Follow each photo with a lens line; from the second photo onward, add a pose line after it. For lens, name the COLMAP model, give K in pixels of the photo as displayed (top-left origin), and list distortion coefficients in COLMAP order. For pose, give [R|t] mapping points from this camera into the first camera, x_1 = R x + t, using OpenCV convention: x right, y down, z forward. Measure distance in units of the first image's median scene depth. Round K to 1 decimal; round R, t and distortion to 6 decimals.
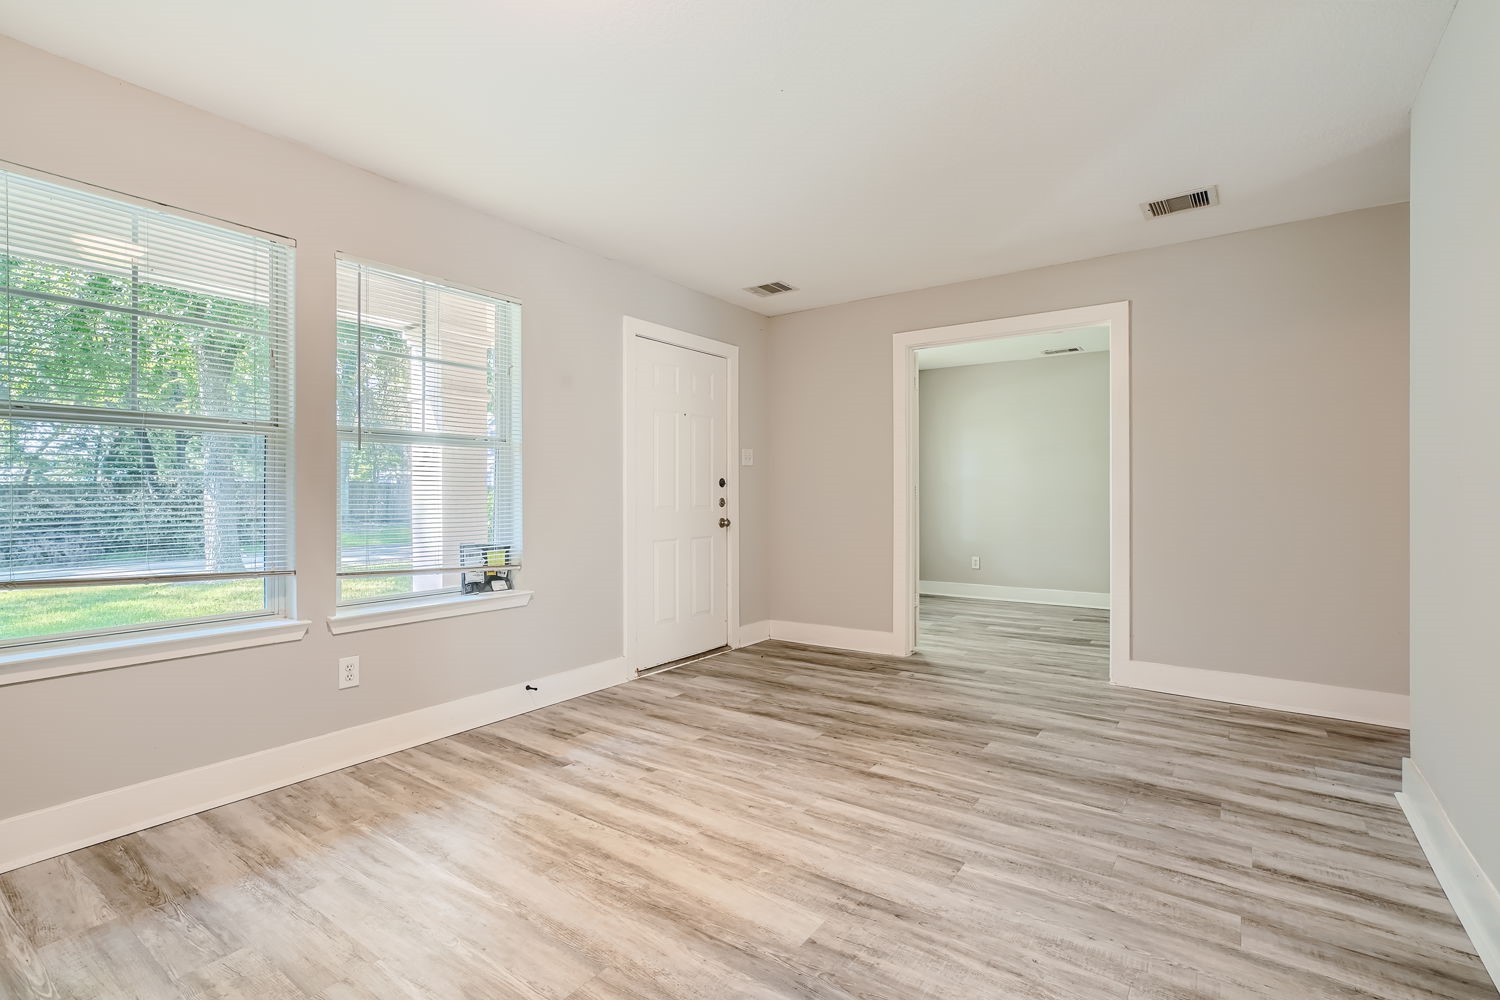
lens RADIAL K [[685.2, 0, 746.9], [0, 685.2, 498.3], [0, 0, 1]] dist [-0.016358, 0.012980]
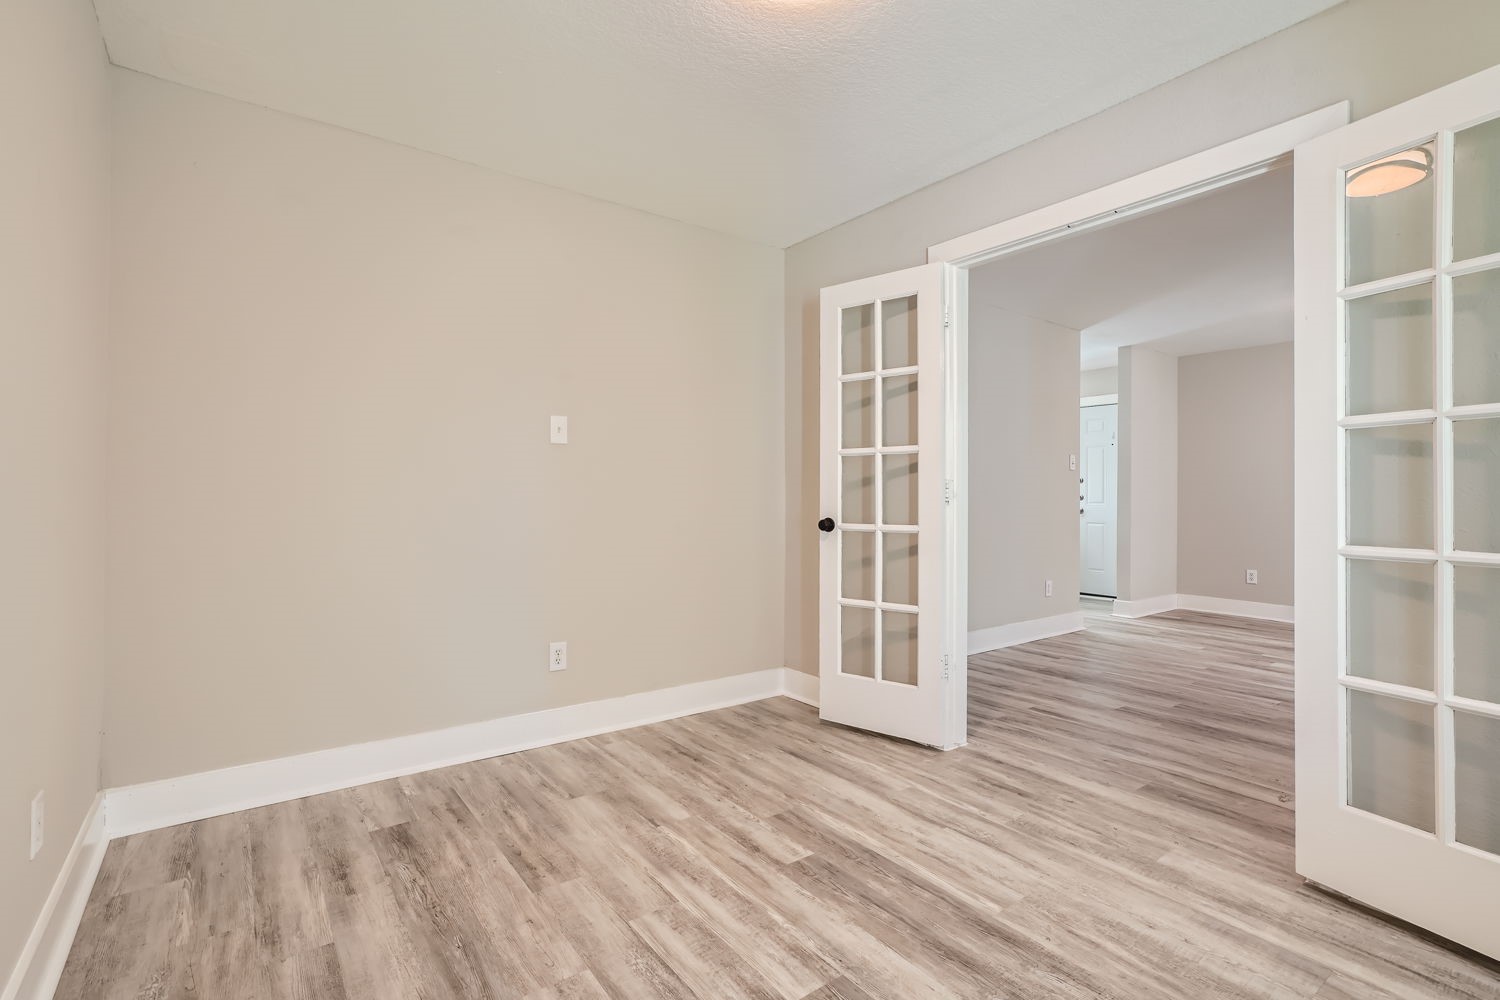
lens RADIAL K [[685.2, 0, 741.6], [0, 685.2, 493.0], [0, 0, 1]] dist [-0.016358, 0.012980]
pose [[-0.948515, -0.003466, 0.316712, 0.808554], [-0.001863, 0.999984, 0.005363, -0.024128], [-0.316726, 0.004497, -0.948507, 2.759171]]
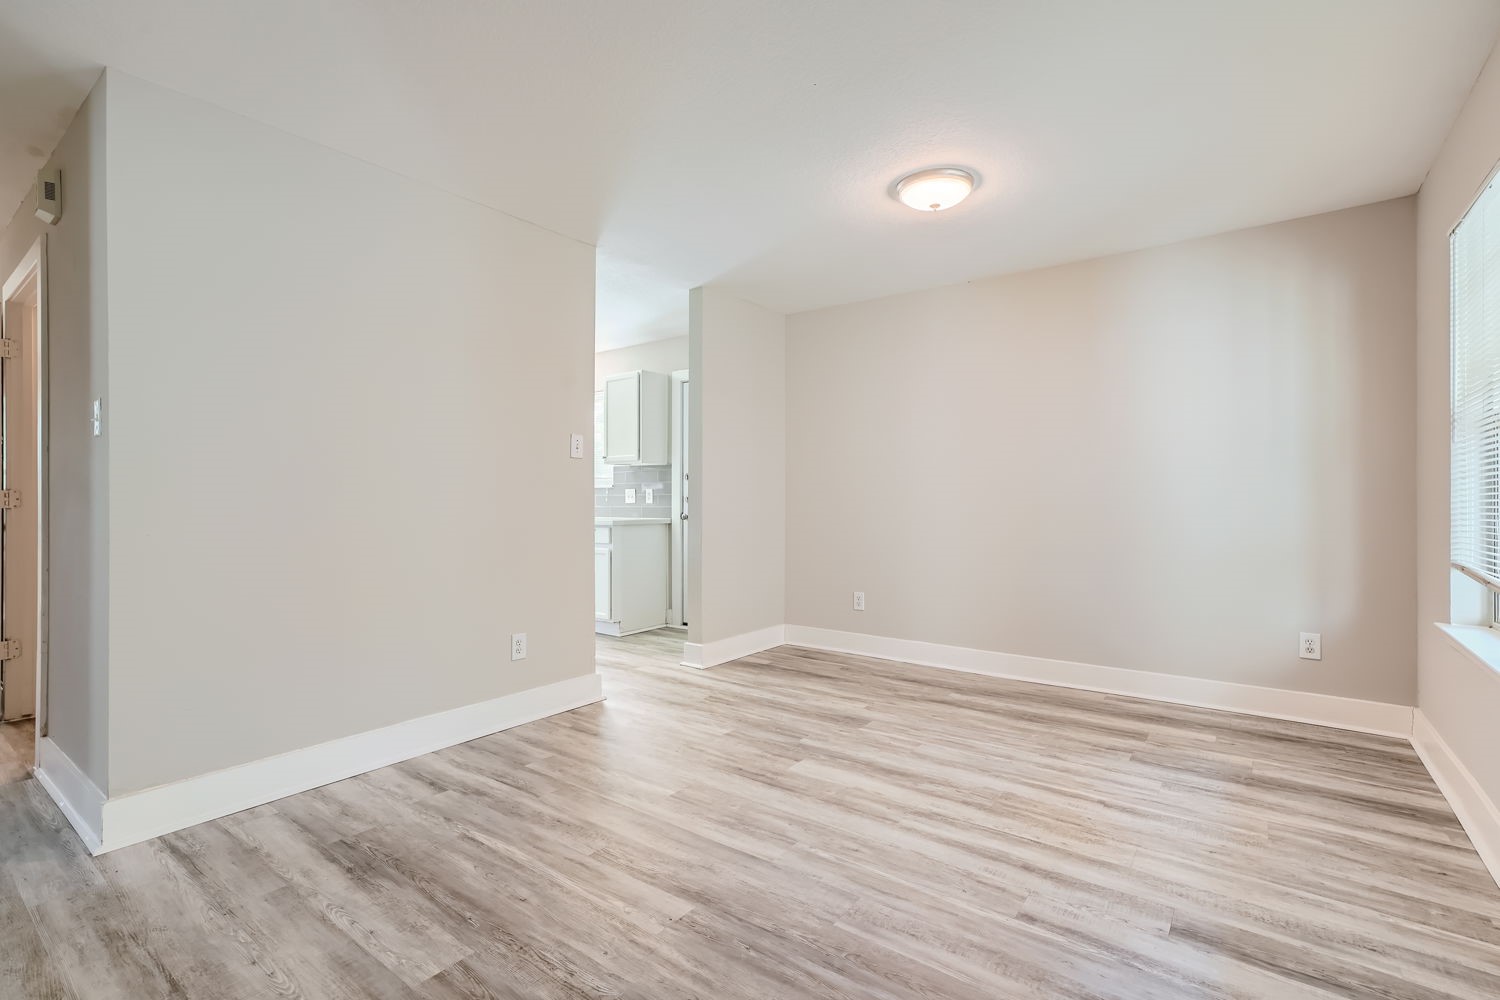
lens RADIAL K [[685.2, 0, 748.7], [0, 685.2, 500.4], [0, 0, 1]] dist [-0.016358, 0.012980]
pose [[-0.999791, 0.005004, 0.019840, 0.117149], [0.005176, 0.999949, 0.008641, -0.009211], [-0.019795, 0.008742, -0.999766, 1.764028]]
